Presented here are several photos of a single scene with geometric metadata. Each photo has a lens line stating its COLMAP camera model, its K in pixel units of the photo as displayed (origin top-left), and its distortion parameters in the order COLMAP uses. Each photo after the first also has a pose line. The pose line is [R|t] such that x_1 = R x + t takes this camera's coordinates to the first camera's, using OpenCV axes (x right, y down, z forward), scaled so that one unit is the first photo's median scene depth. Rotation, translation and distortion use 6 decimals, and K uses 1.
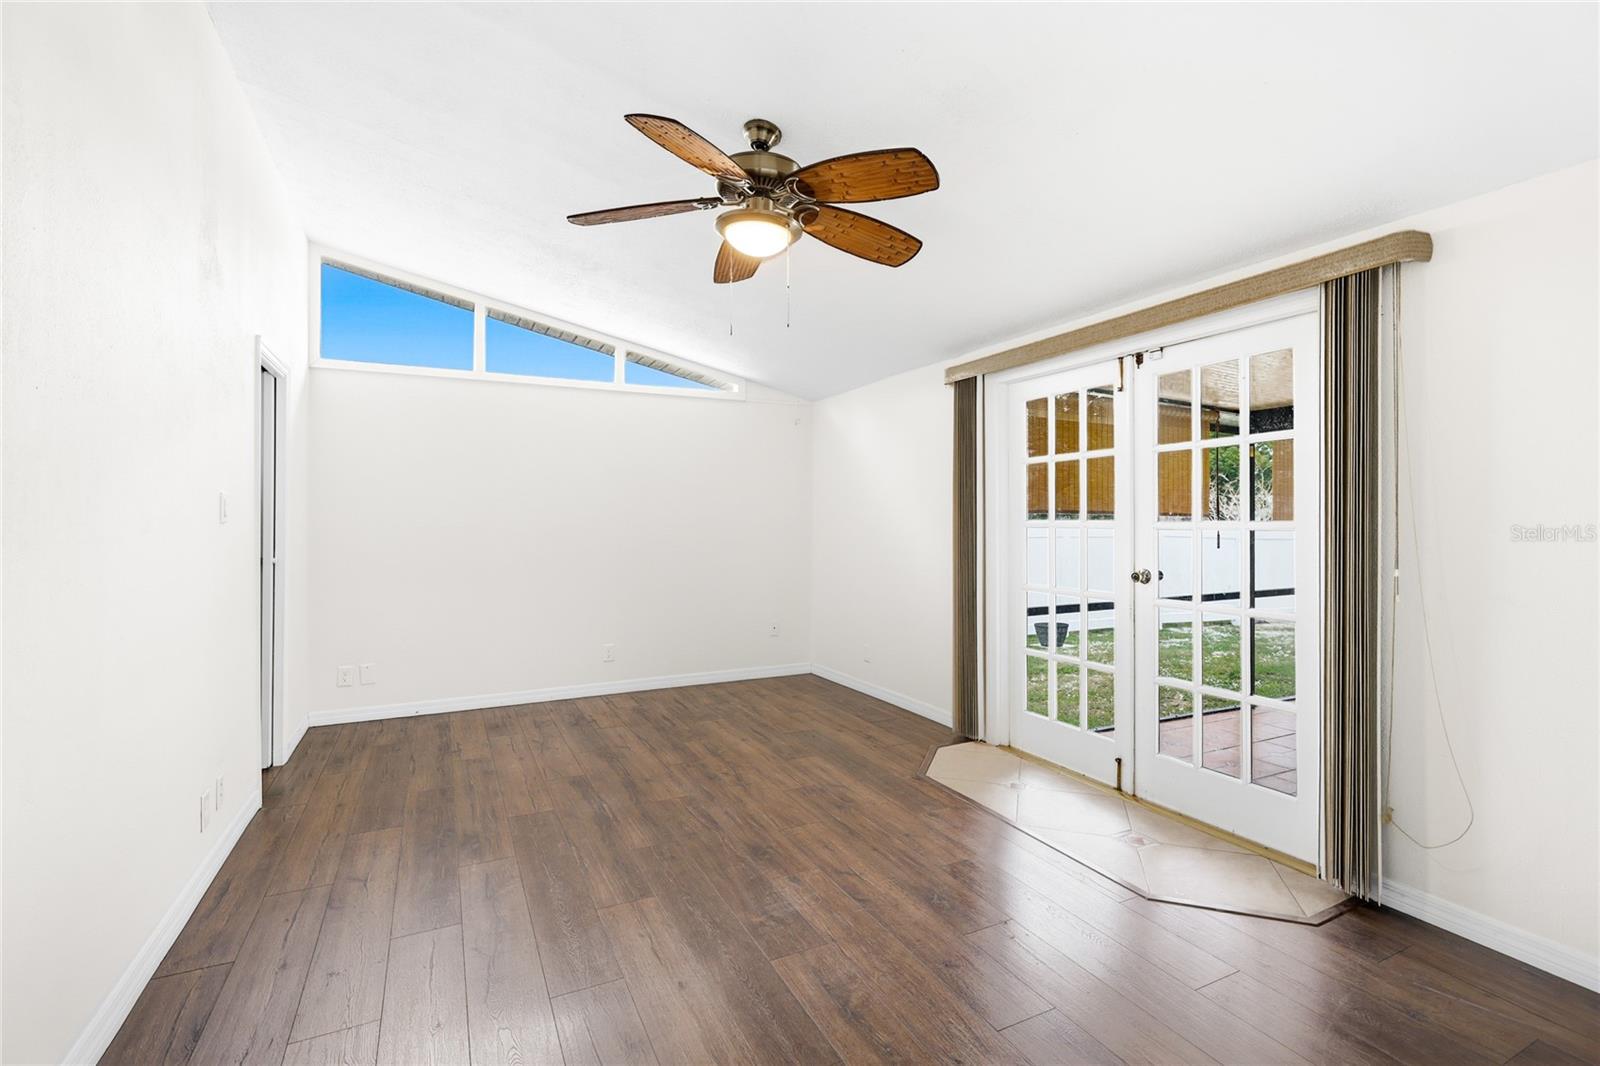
lens RADIAL K [[721.9, 0, 799.2], [0, 721.9, 526.5], [0, 0, 1]] dist [0.005419, -0.000216]
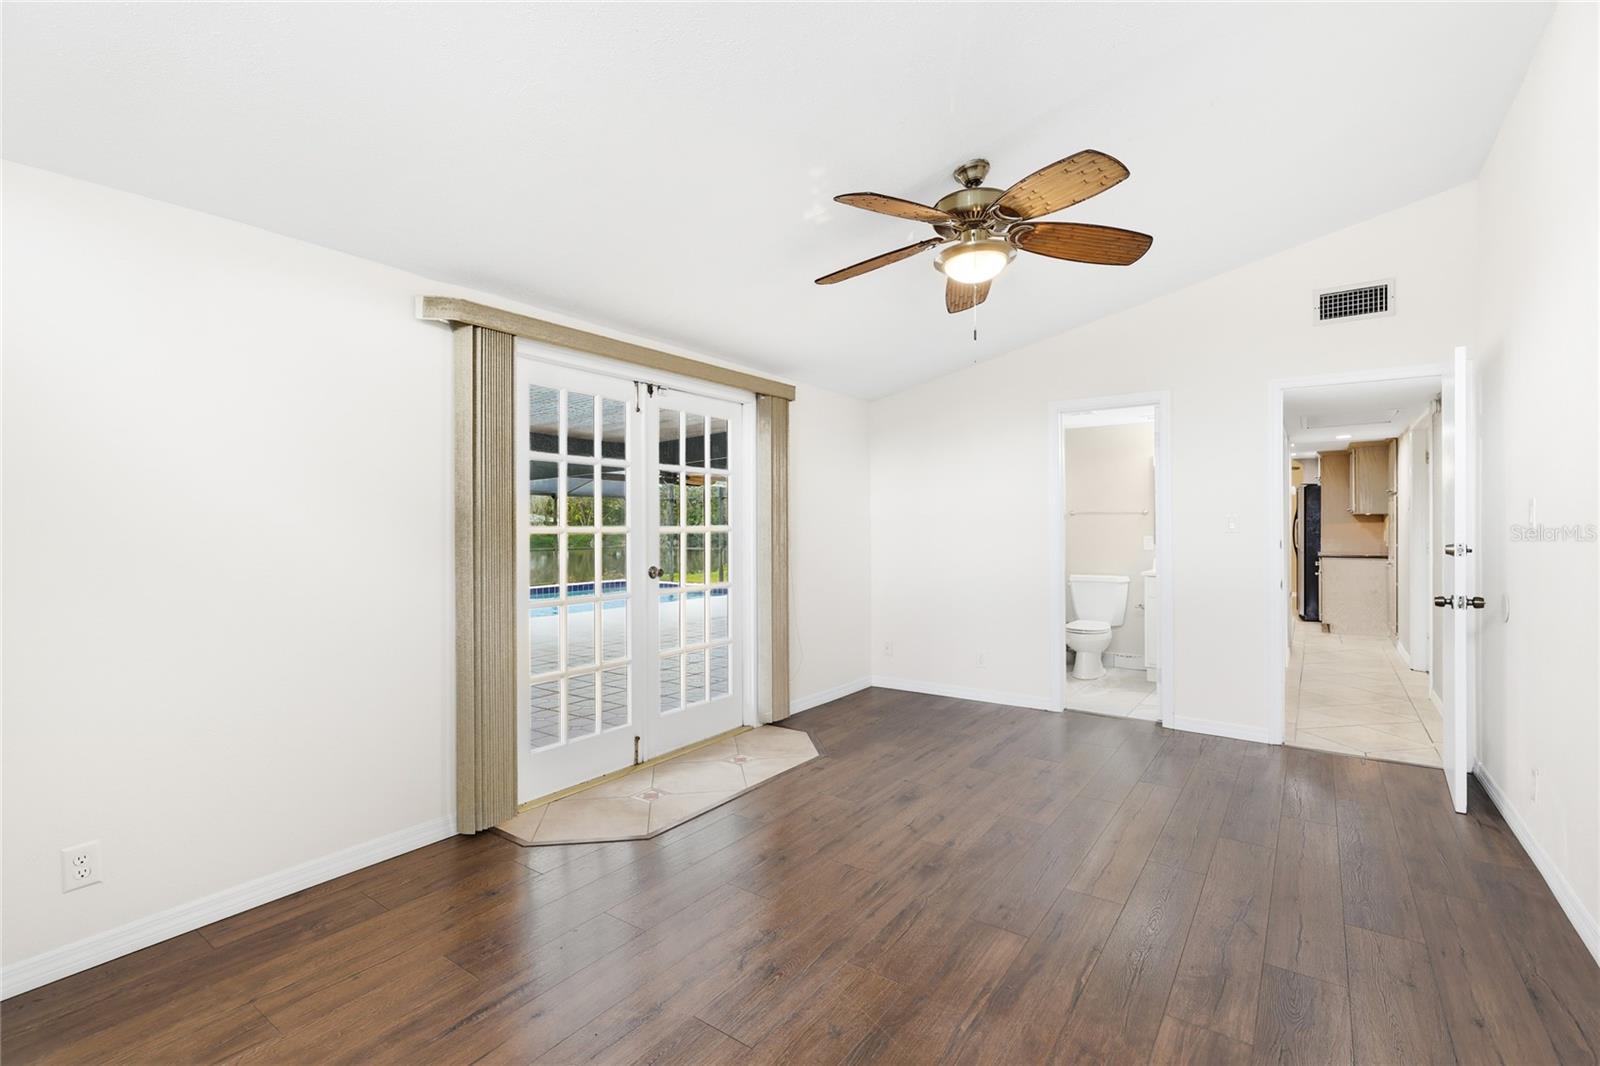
lens RADIAL K [[721.9, 0, 799.8], [0, 721.9, 527.1], [0, 0, 1]] dist [0.005419, -0.000216]
pose [[-0.470046, -0.002181, 0.882639, -0.736423], [0.006752, 0.999959, 0.006067, -0.012059], [-0.882616, 0.008812, -0.470012, 1.430694]]
